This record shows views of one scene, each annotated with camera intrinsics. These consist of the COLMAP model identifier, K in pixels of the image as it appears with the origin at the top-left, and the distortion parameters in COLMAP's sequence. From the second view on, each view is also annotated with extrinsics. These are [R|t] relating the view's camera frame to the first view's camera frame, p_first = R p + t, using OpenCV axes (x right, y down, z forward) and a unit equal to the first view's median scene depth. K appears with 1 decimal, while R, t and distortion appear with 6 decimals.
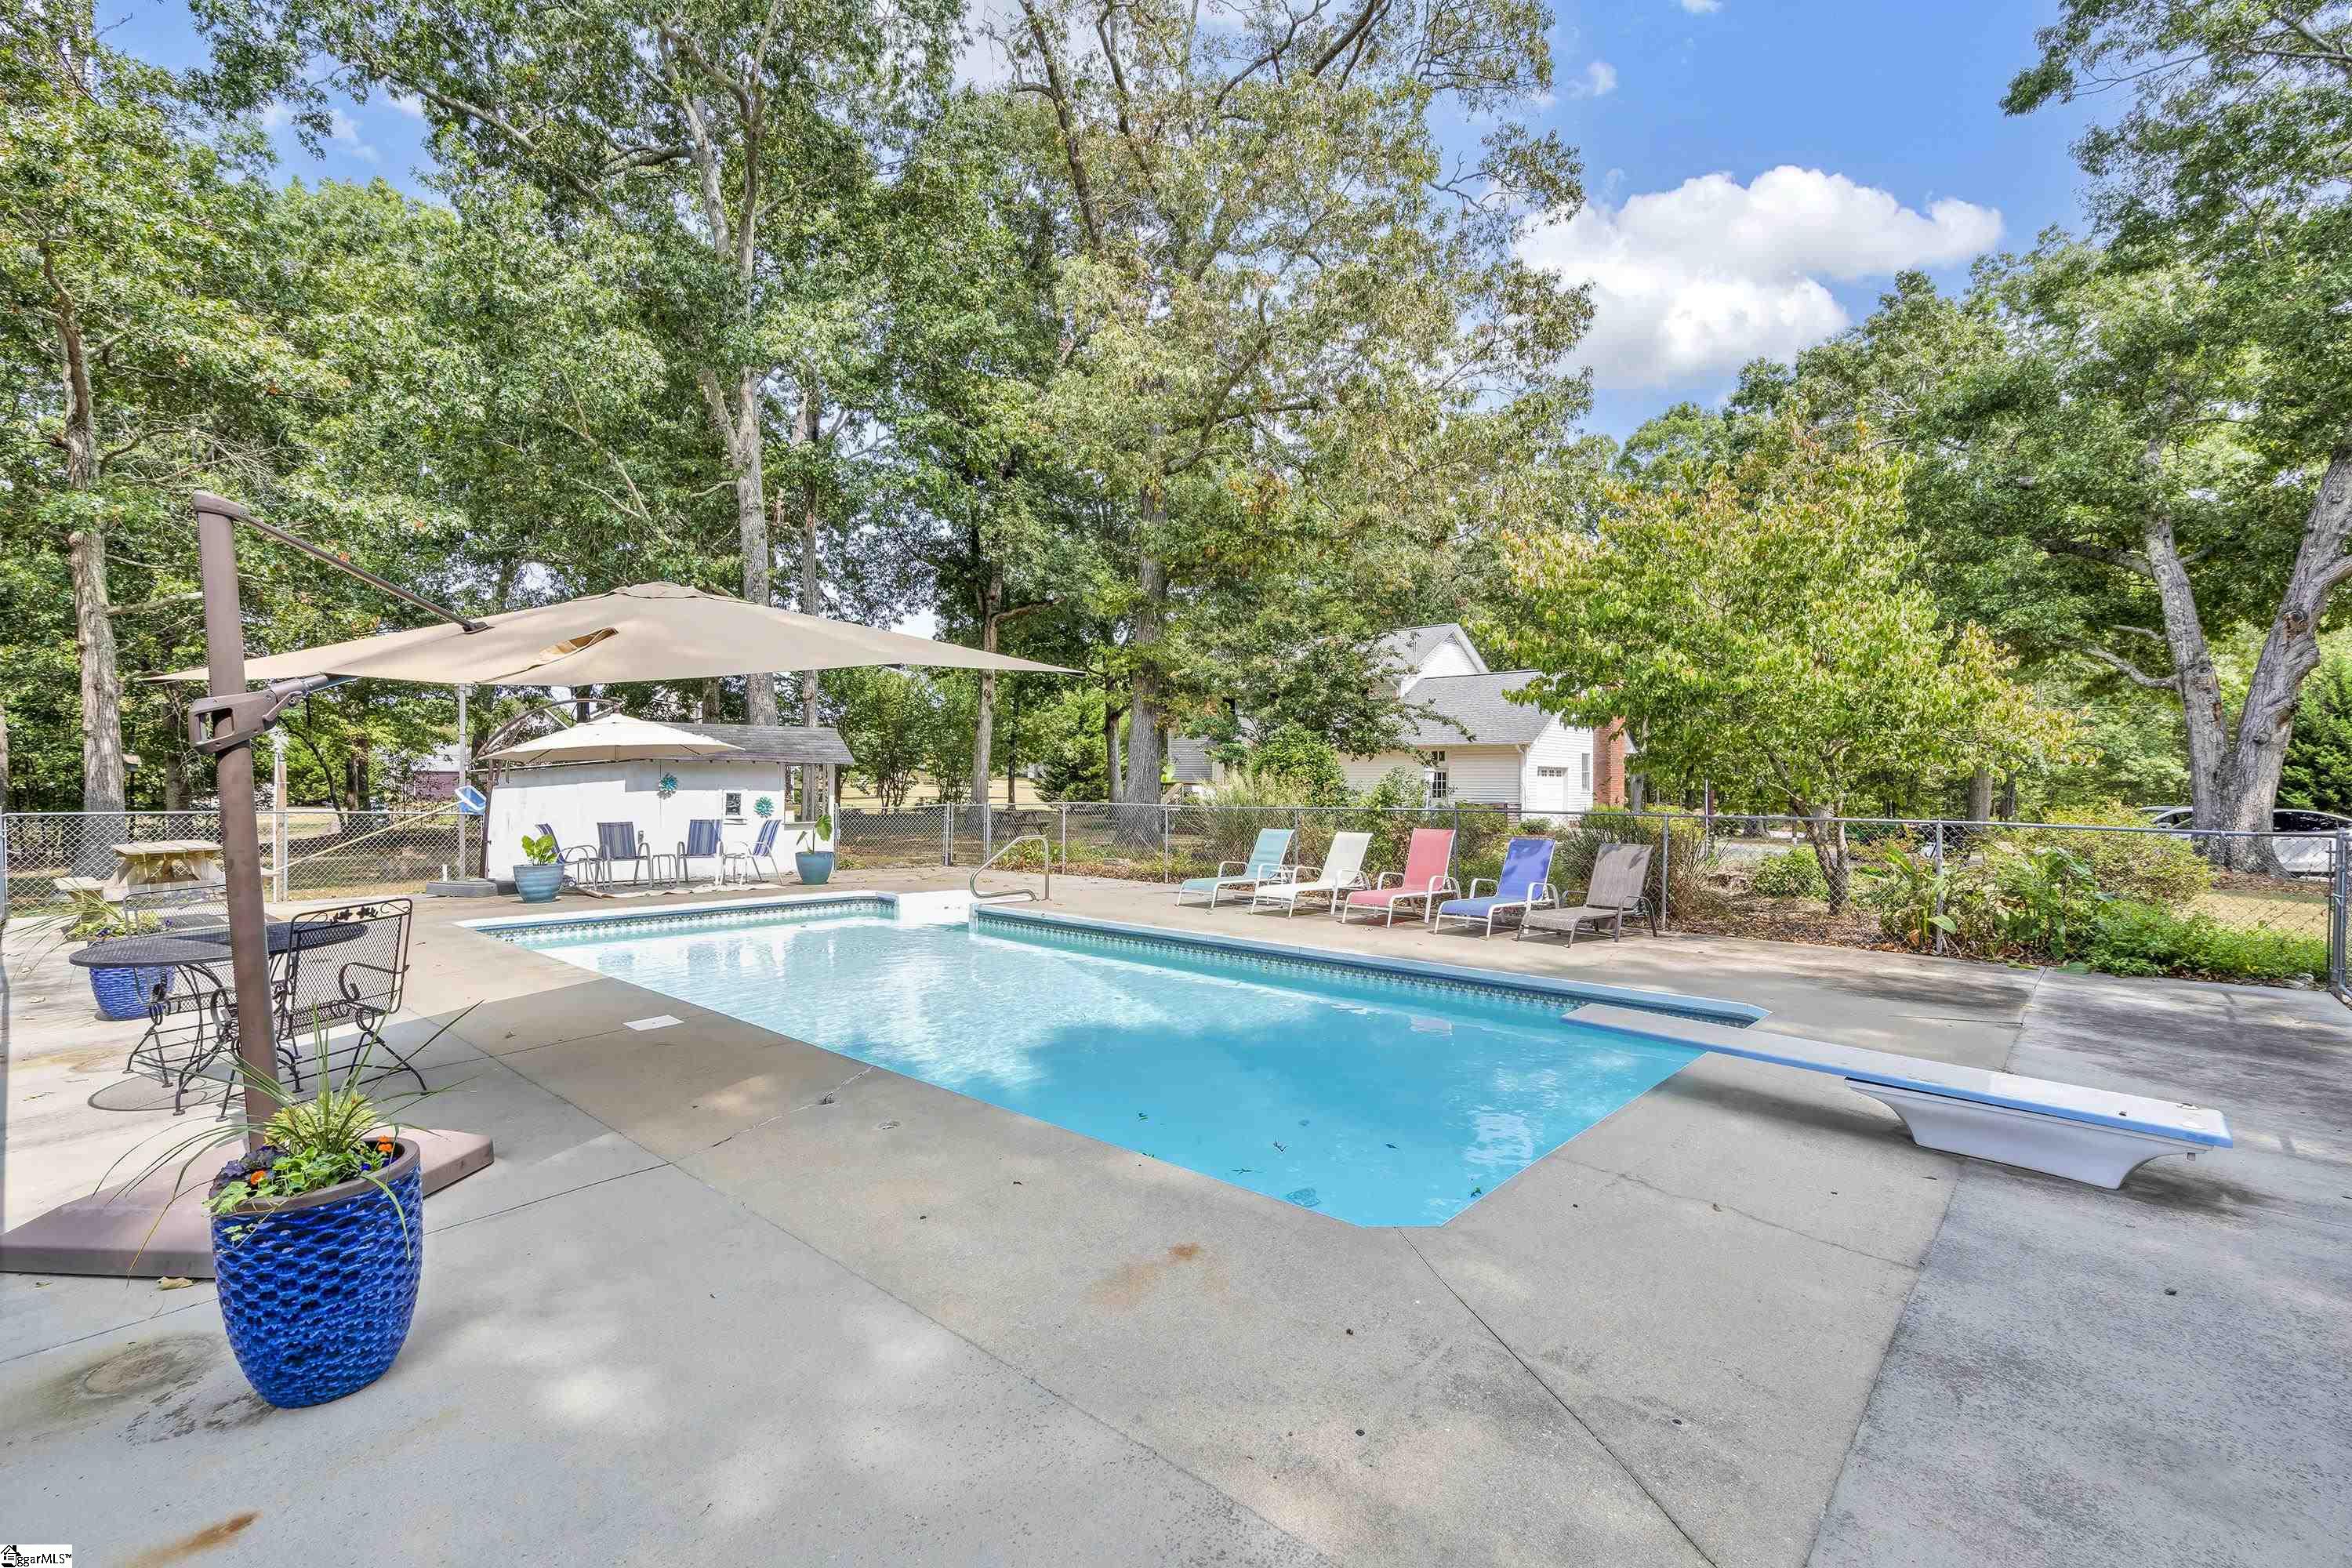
lens RADIAL K [[1076.1, 0, 1176.0], [0, 1076.1, 784.0], [0, 0, 1]] dist [0.001968, 0.000252]
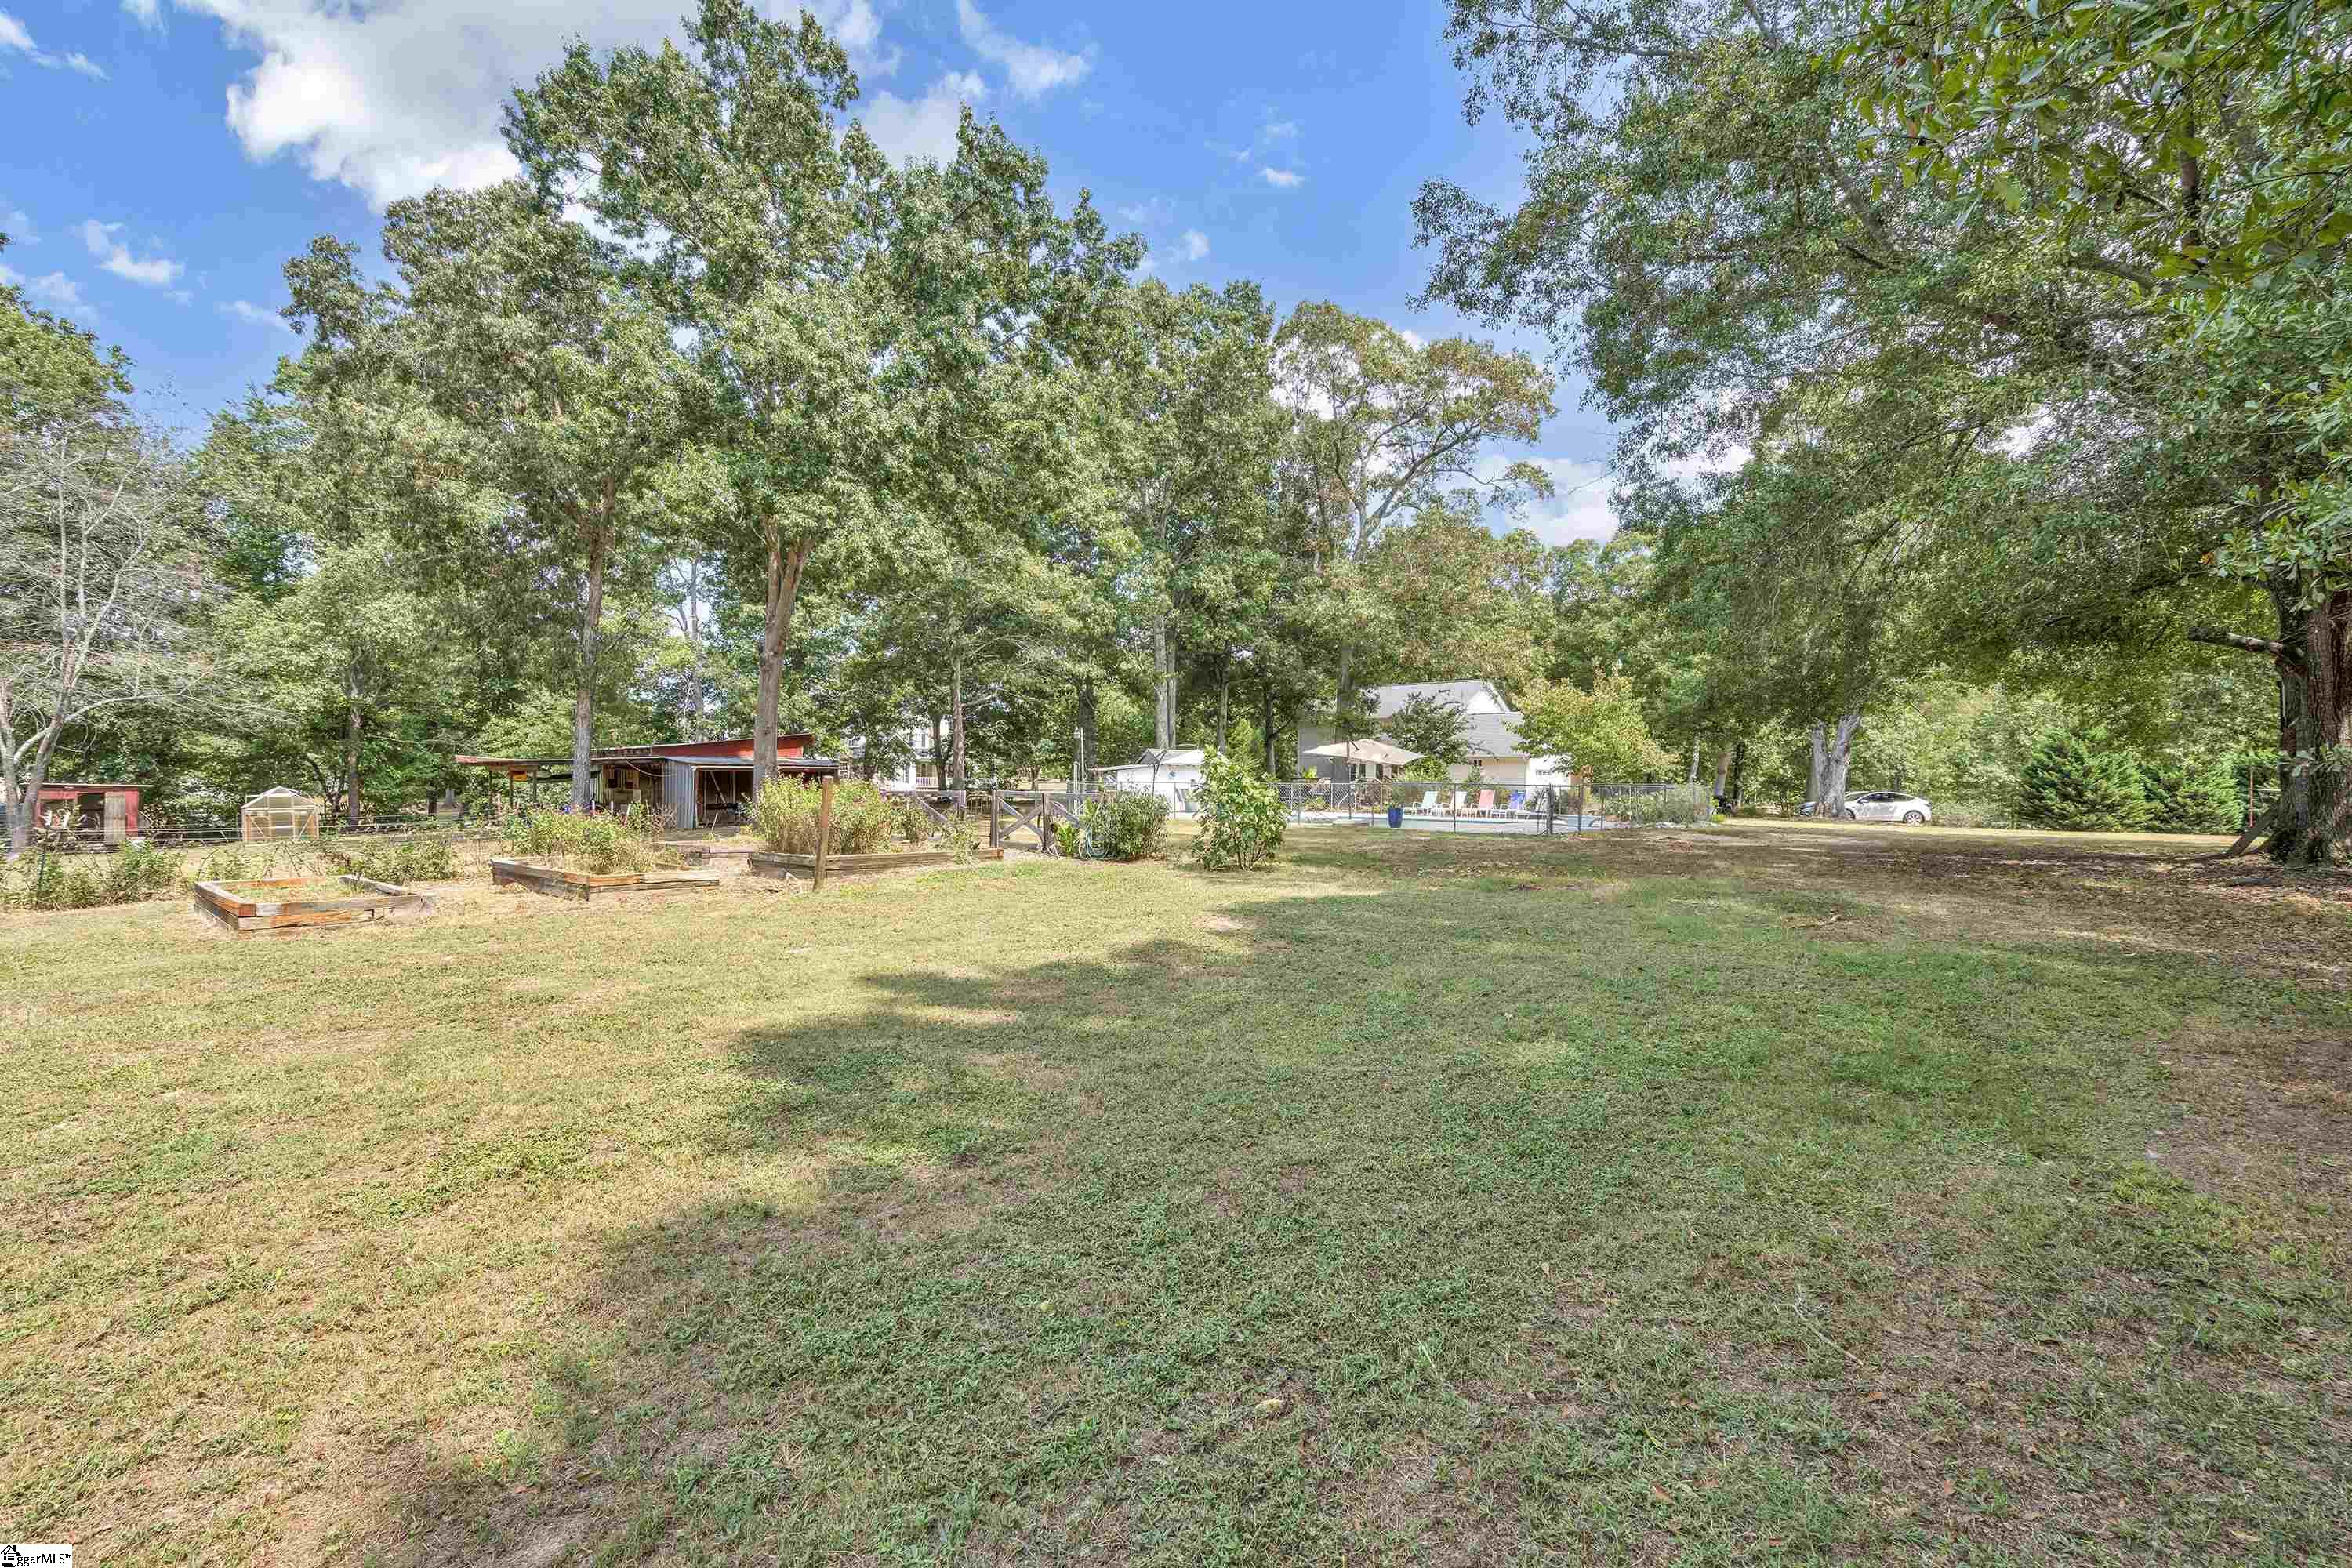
lens RADIAL K [[1076.1, 0, 1176.0], [0, 1076.1, 784.0], [0, 0, 1]] dist [0.001968, 0.000252]
pose [[0.999785, 0.005374, -0.020029, -0.386051], [-0.005385, 0.999985, -0.000508, 0.020928], [0.020026, 0.000616, 0.999799, -1.367637]]
